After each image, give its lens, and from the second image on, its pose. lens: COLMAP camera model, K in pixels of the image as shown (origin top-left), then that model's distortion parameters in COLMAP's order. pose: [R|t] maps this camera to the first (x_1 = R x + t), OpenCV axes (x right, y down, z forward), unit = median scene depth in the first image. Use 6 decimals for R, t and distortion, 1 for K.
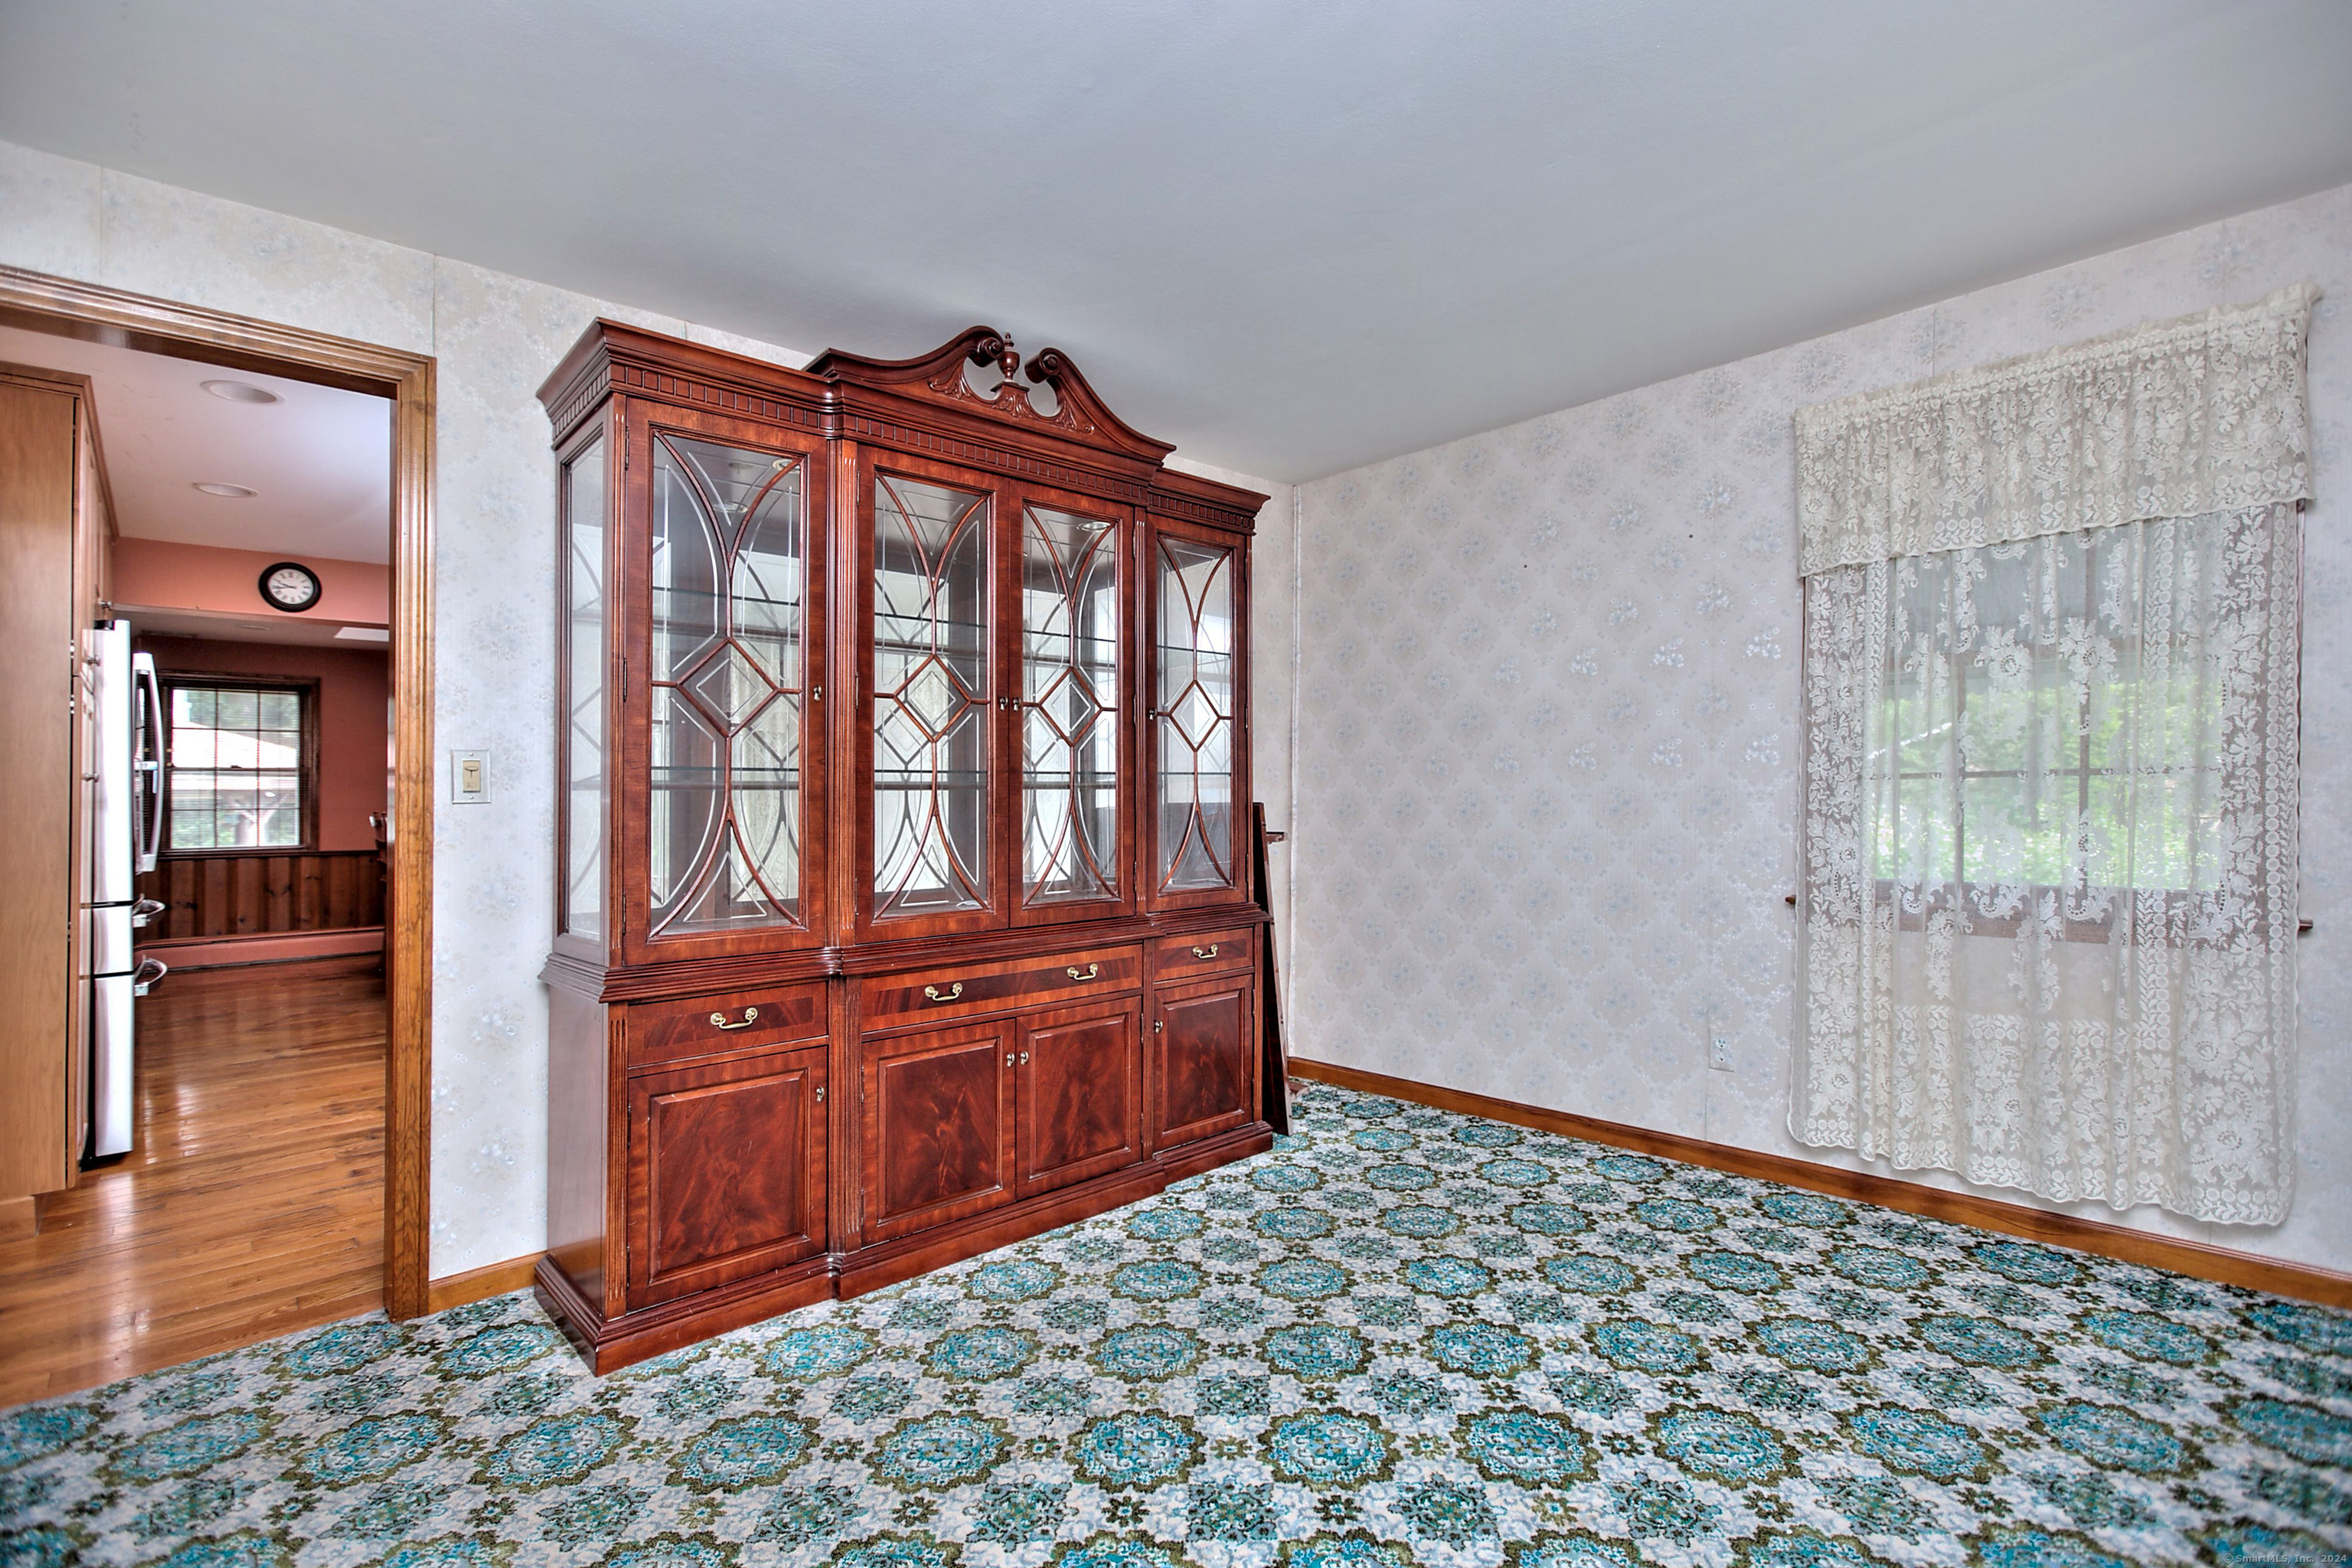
lens RADIAL K [[1110.5, 0, 1188.5], [0, 1110.5, 807.9], [0, 0, 1]] dist [-0.023172, 0.007973]
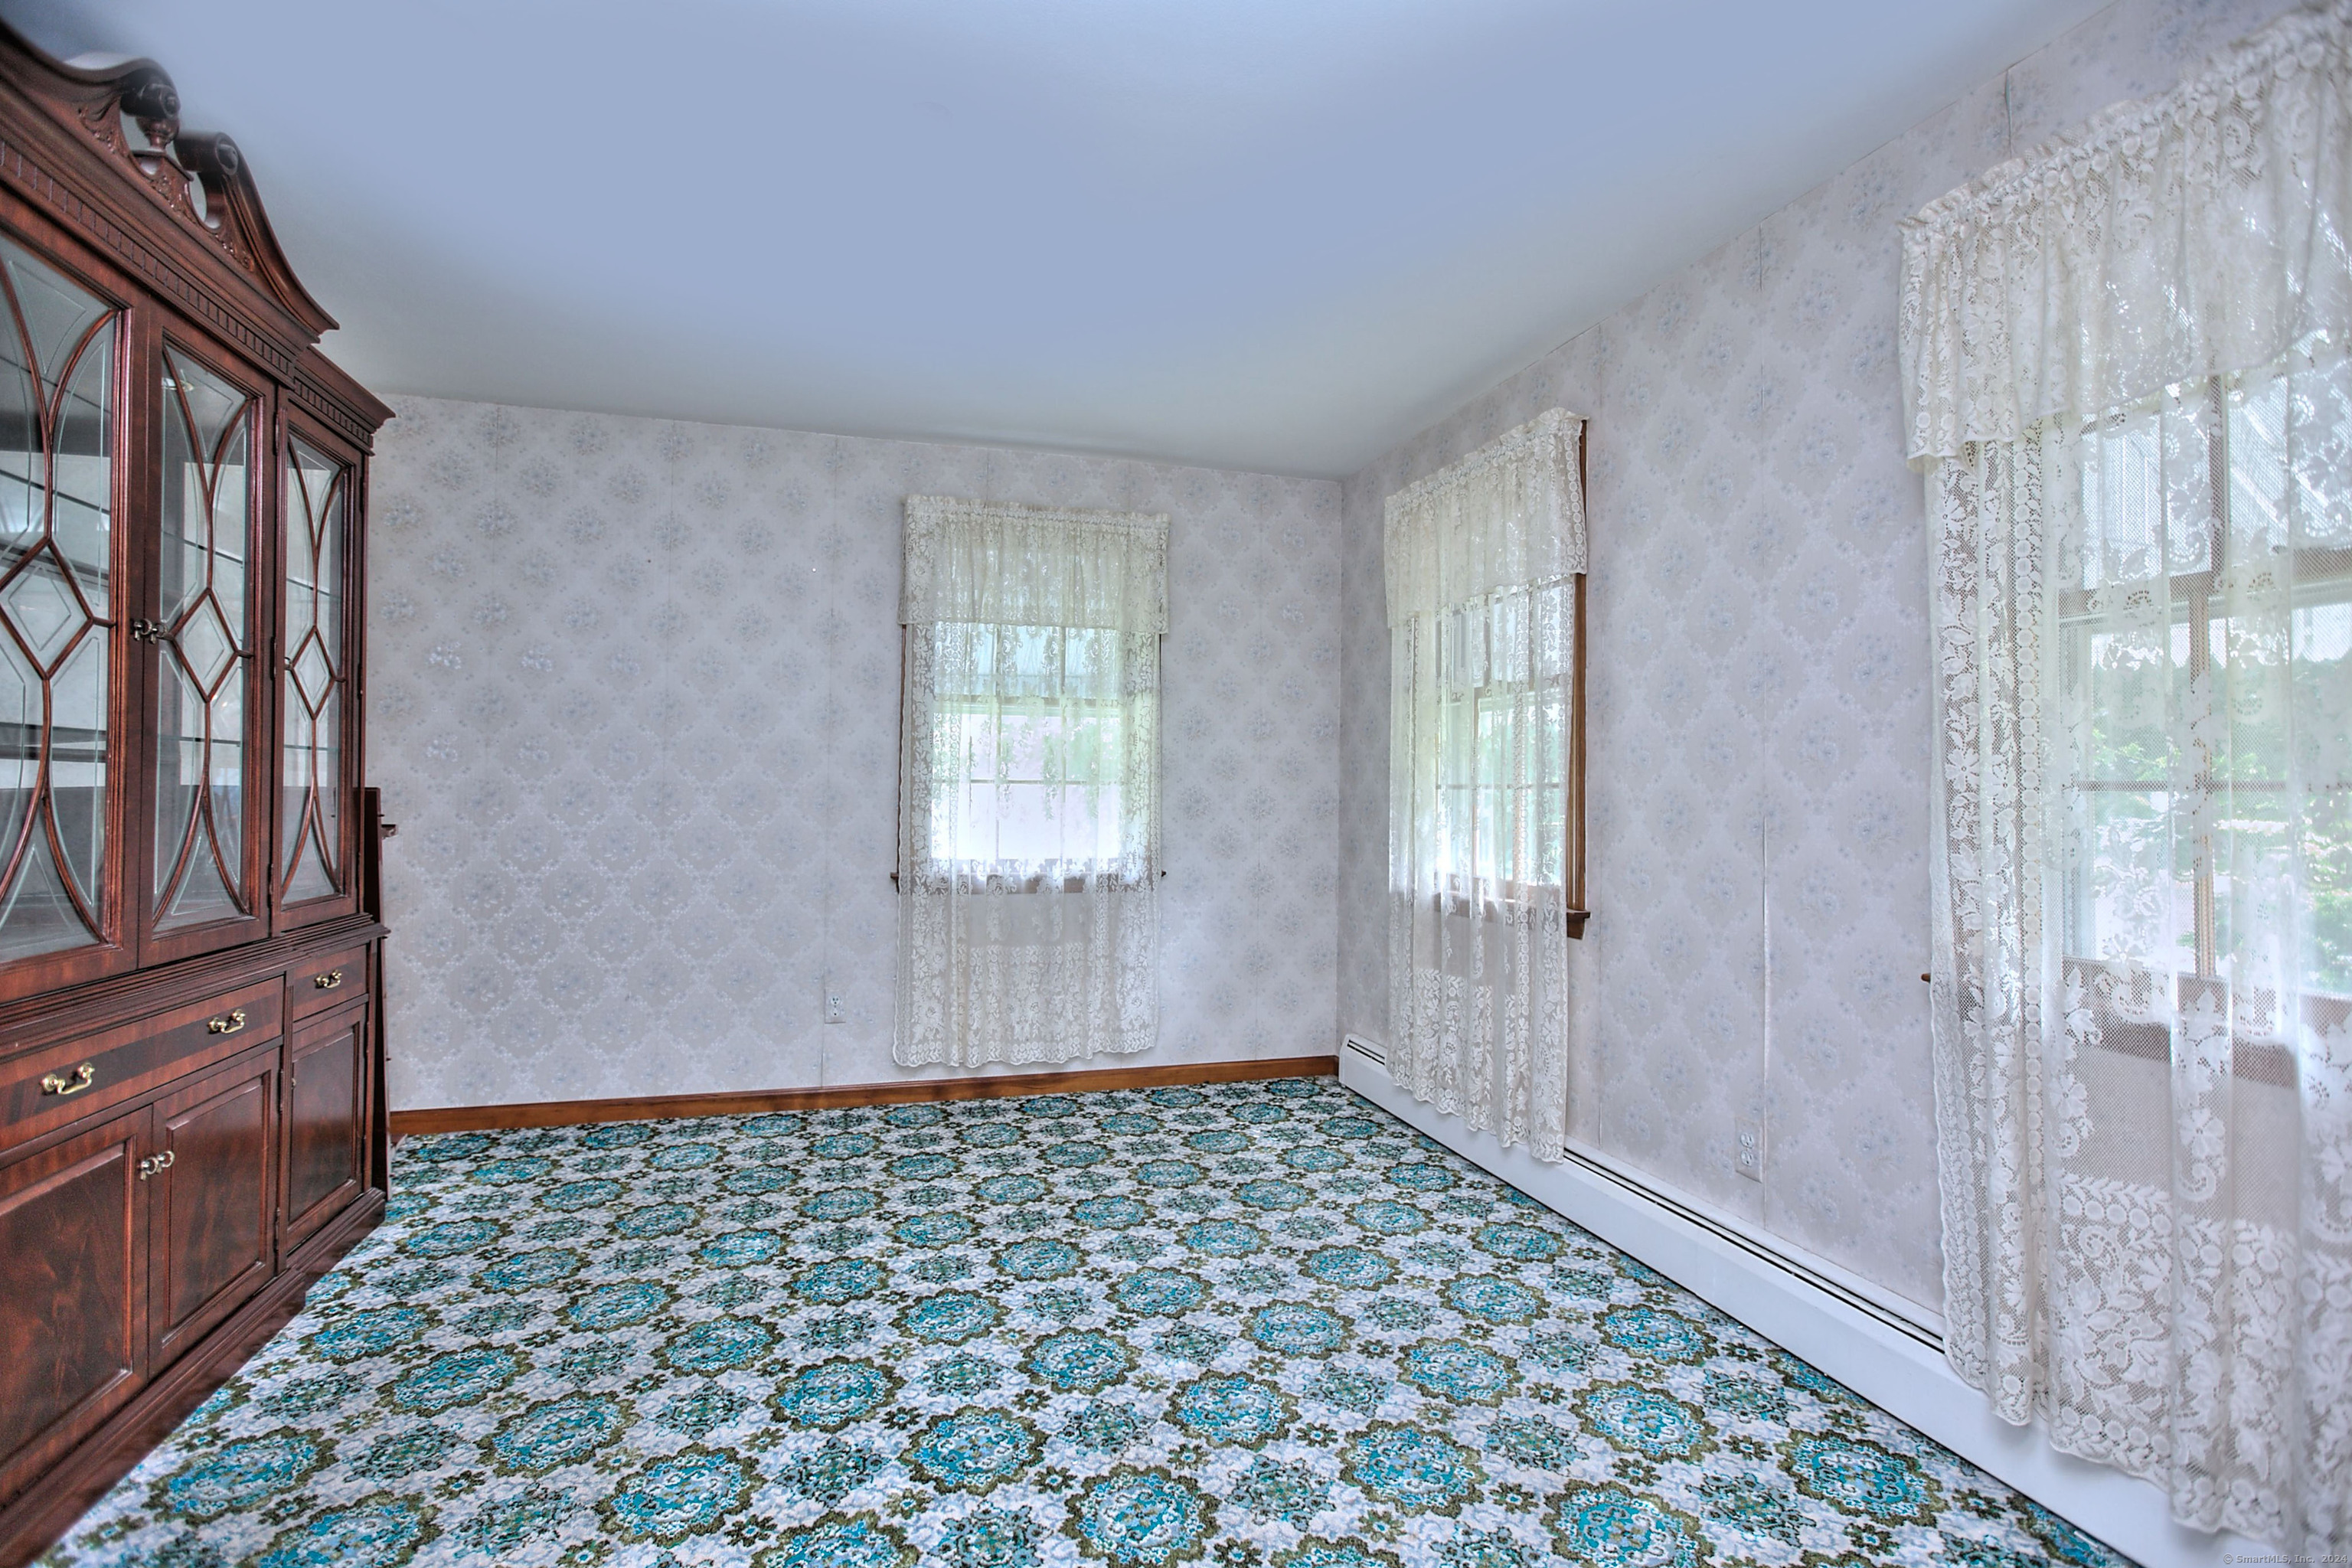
lens RADIAL K [[1110.5, 0, 1204.7], [0, 1110.5, 798.7], [0, 0, 1]] dist [-0.023172, 0.007973]
pose [[0.409039, 0.020020, 0.912297, -0.507393], [-0.013014, 0.999786, -0.016105, 0.010208], [-0.912424, -0.005285, 0.409212, 0.167231]]
